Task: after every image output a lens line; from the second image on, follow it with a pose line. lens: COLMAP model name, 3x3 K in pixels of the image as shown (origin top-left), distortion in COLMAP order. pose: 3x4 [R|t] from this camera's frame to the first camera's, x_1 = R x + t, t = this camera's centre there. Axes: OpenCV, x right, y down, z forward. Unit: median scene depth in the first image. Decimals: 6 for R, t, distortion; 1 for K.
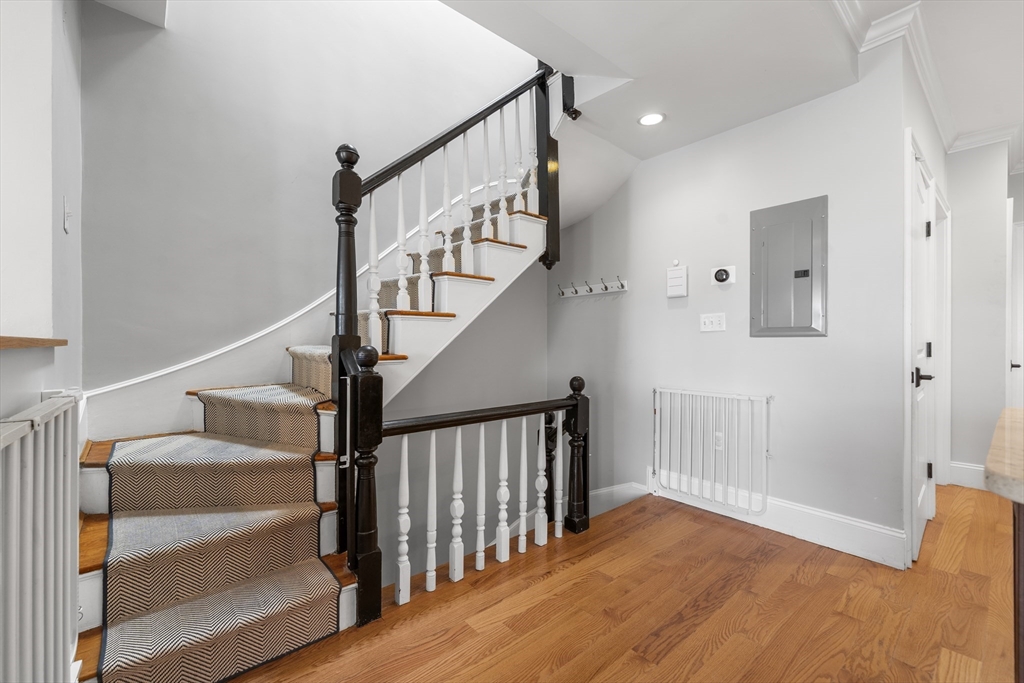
lens RADIAL K [[431.1, 0, 506.0], [0, 431.1, 339.3], [0, 0, 1]] dist [0.001009, -0.000081]
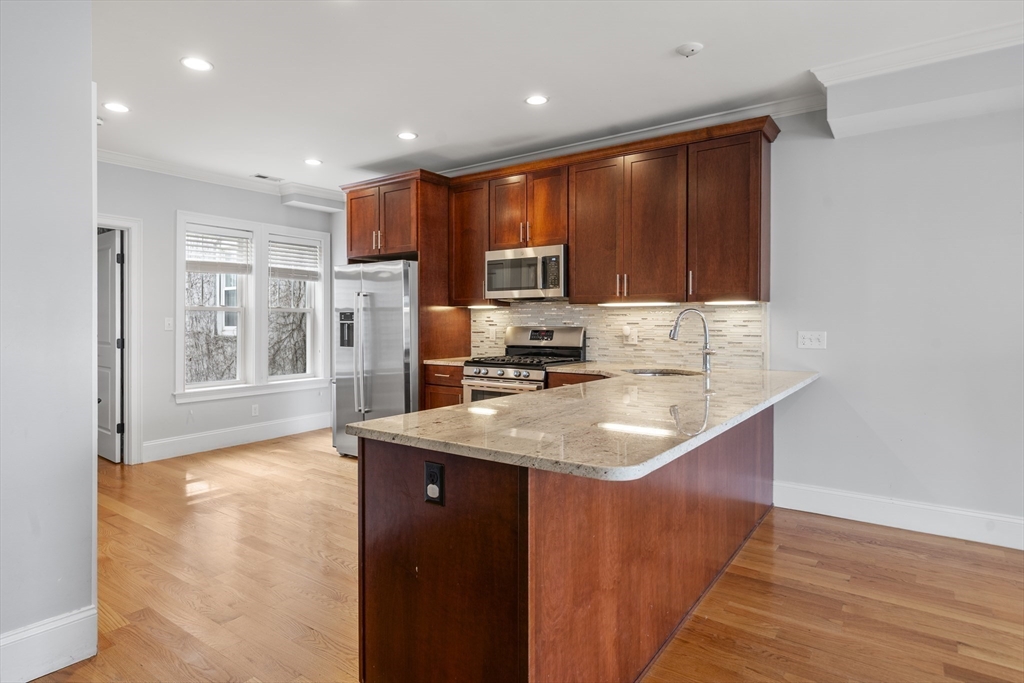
lens RADIAL K [[565.5, 0, 505.4], [0, 565.5, 327.0], [0, 0, 1]] dist [0.003277, -0.000342]
pose [[-0.238406, -0.006927, 0.971141, -0.192144], [-0.008974, 0.999948, 0.004930, -0.053369], [-0.971124, -0.007540, -0.238456, 0.428772]]
